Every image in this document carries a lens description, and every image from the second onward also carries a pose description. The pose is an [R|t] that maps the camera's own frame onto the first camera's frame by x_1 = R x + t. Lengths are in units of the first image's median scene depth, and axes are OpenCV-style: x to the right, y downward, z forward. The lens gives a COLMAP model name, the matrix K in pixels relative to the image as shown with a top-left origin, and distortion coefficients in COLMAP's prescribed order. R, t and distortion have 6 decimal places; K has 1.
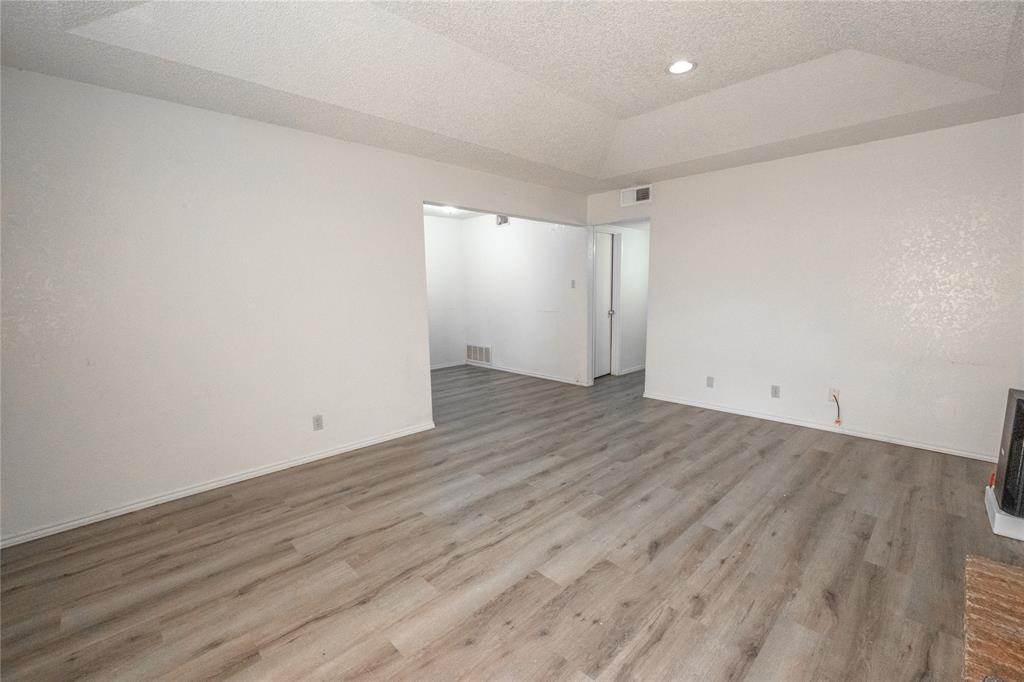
lens RADIAL K [[433.0, 0, 512.0], [0, 433.0, 341.0], [0, 0, 1]] dist [-0.001808, -0.000213]
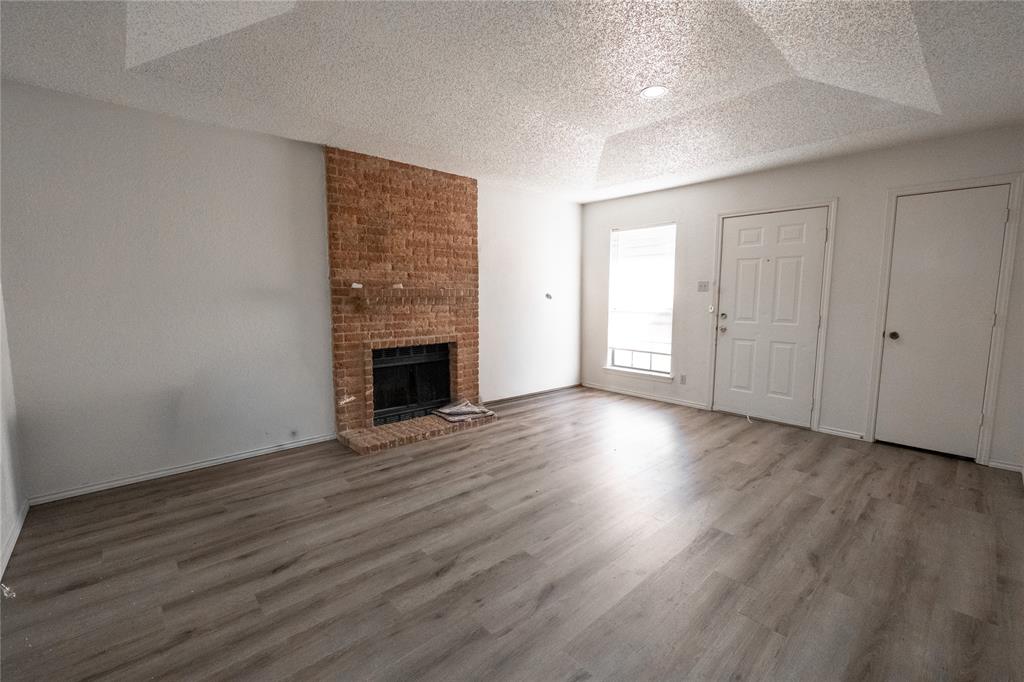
lens RADIAL K [[446.4, 0, 513.5], [0, 446.4, 341.5], [0, 0, 1]] dist [-0.010167, -0.000202]
pose [[-0.999700, 0.006825, 0.023508, 0.305578], [0.012137, 0.972187, 0.233892, -0.222370], [-0.021258, 0.234107, -0.971978, 1.872799]]
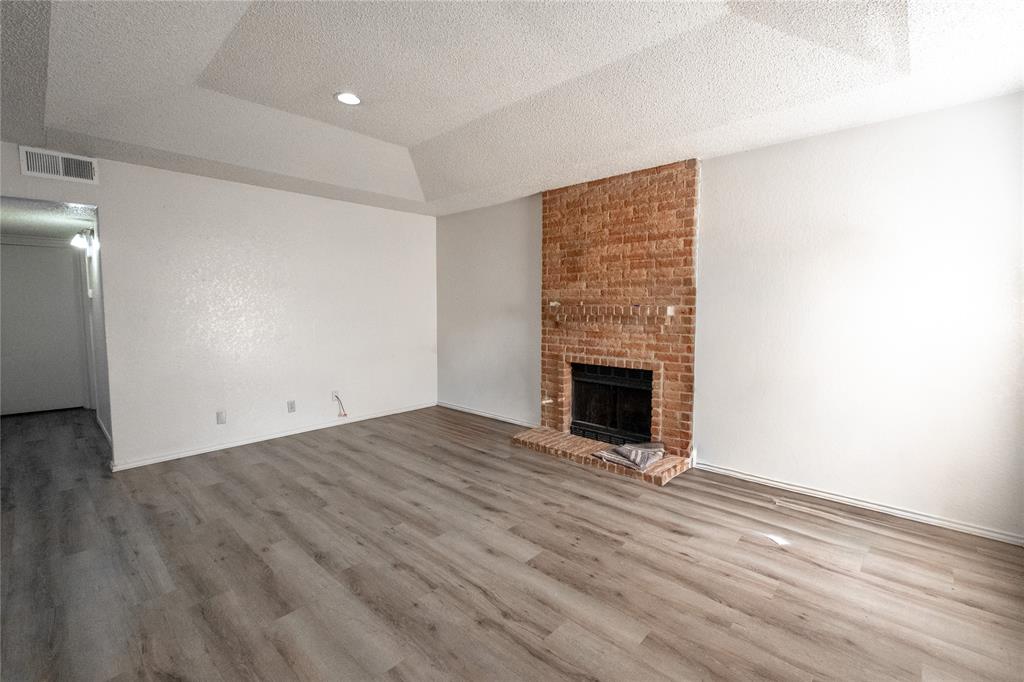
lens RADIAL K [[446.4, 0, 513.5], [0, 446.4, 341.5], [0, 0, 1]] dist [-0.010167, -0.000202]
pose [[-0.050488, -0.067571, 0.996436, -0.751581], [0.128706, 0.988949, 0.073585, -0.078111], [-0.990397, 0.131963, -0.041233, 0.737172]]
